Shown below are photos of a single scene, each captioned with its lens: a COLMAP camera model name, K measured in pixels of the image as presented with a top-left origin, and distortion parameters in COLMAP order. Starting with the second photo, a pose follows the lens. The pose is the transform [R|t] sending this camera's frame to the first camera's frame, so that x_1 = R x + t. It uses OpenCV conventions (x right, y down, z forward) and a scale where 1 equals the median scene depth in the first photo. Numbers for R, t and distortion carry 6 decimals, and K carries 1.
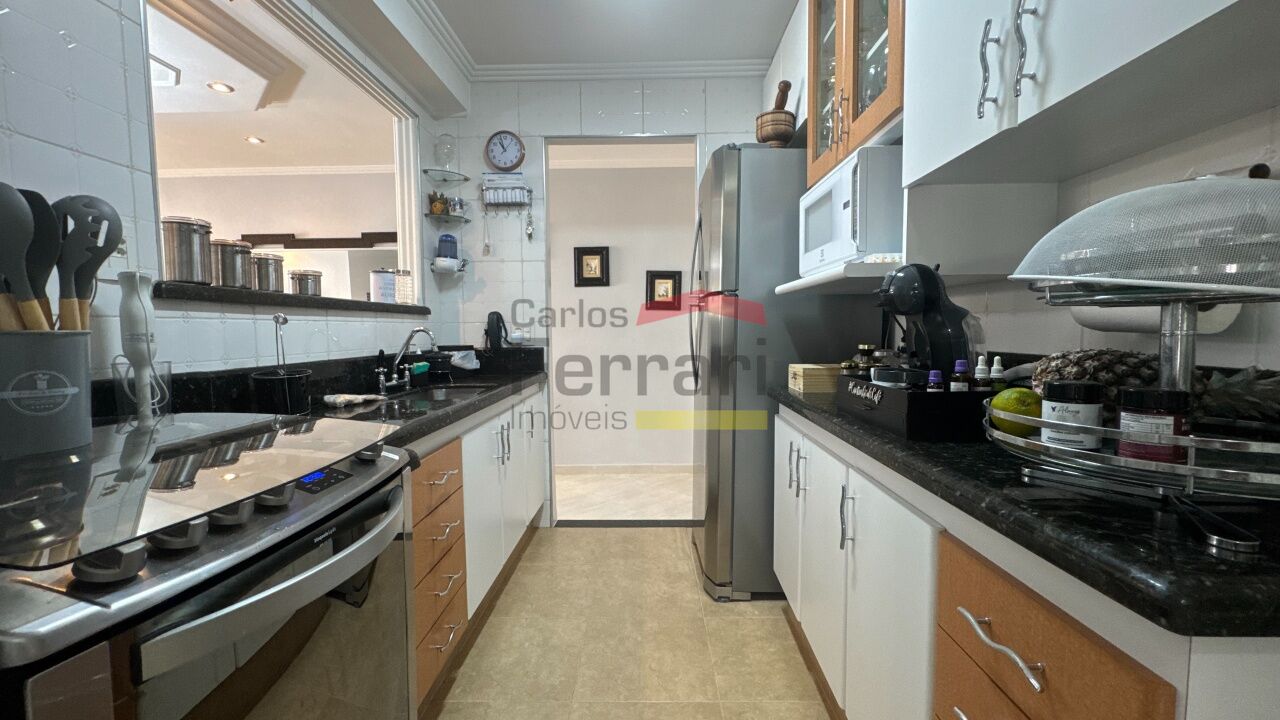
lens RADIAL K [[511.7, 0, 640.0], [0, 511.7, 359.2], [0, 0, 1]] dist [-0.002864, 0.000541]
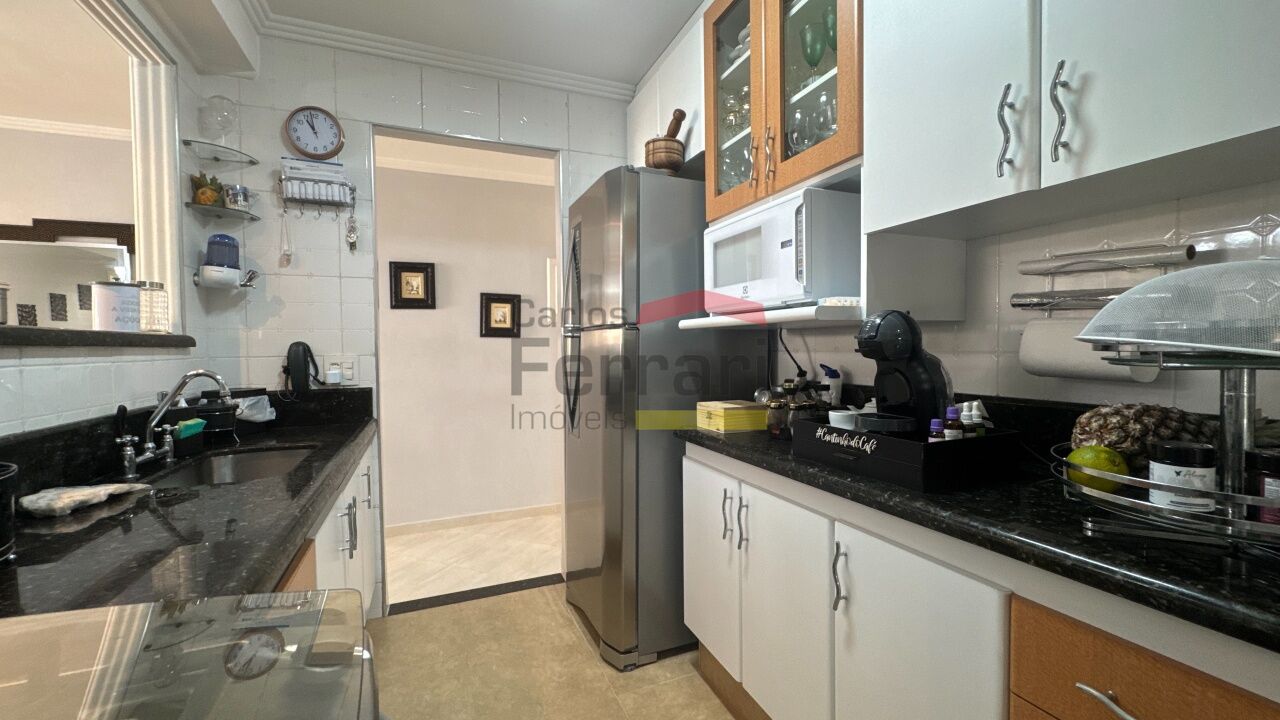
lens RADIAL K [[511.7, 0, 639.8], [0, 511.7, 359.5], [0, 0, 1]] dist [-0.002864, 0.000541]
pose [[0.914545, -0.012662, 0.404286, -0.165166], [0.028308, 0.999063, -0.032745, -0.036268], [-0.403493, 0.041391, 0.914046, 0.145462]]
